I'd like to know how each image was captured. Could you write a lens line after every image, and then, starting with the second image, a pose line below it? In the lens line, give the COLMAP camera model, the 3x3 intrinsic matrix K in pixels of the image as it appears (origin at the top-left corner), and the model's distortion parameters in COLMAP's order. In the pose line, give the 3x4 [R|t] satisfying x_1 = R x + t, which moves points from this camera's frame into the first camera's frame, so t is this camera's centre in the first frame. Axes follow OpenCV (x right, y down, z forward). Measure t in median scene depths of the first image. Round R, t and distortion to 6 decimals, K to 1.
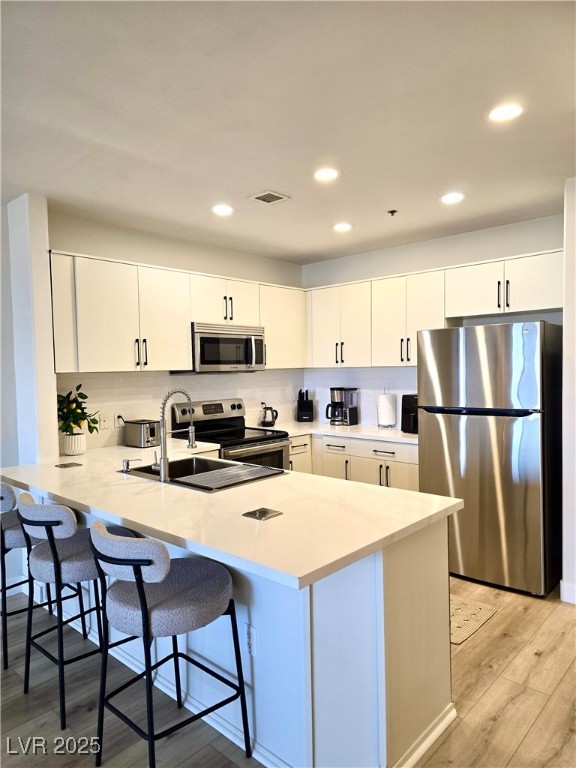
lens RADIAL K [[511.3, 0, 288.0], [0, 511.3, 384.0], [0, 0, 1]] dist [0.035867, -0.003250]
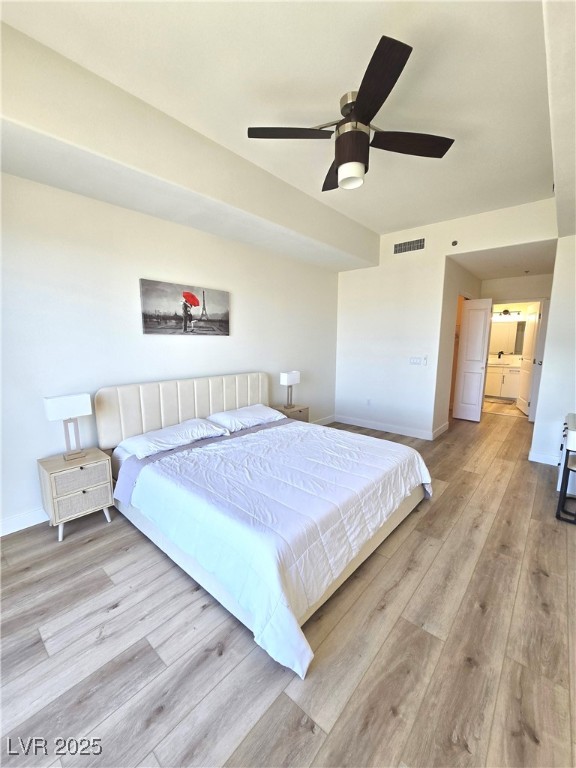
lens RADIAL K [[315.2, 0, 289.8], [0, 315.2, 388.9], [0, 0, 1]] dist [-0.002427, 0.004352]
pose [[0.999217, 0.017646, 0.035420, 0.068656], [-0.022184, 0.990984, 0.132132, -0.008268], [-0.032769, -0.132815, 0.990599, 0.376361]]
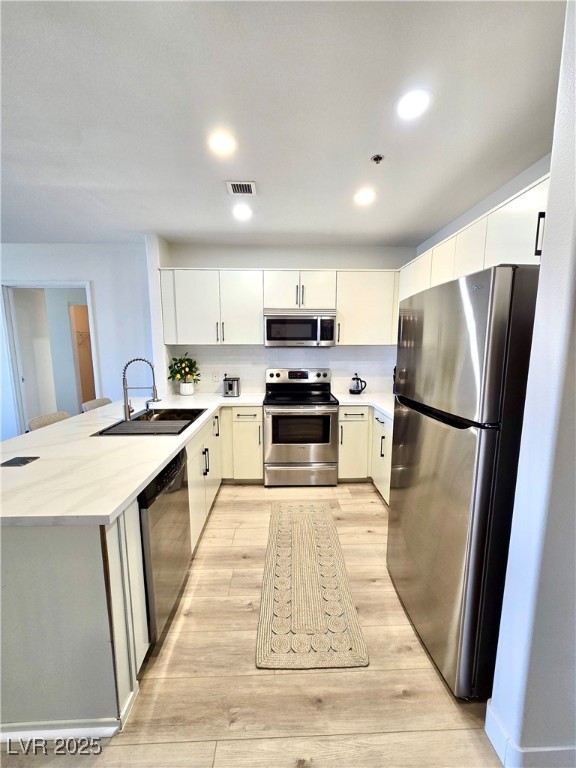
lens RADIAL K [[315.2, 0, 289.8], [0, 315.2, 388.9], [0, 0, 1]] dist [-0.002427, 0.004352]
pose [[0.704212, 0.118150, -0.700090, 0.441094], [-0.037763, 0.990894, 0.129242, -0.021218], [0.708984, -0.064576, 0.702261, 0.449540]]
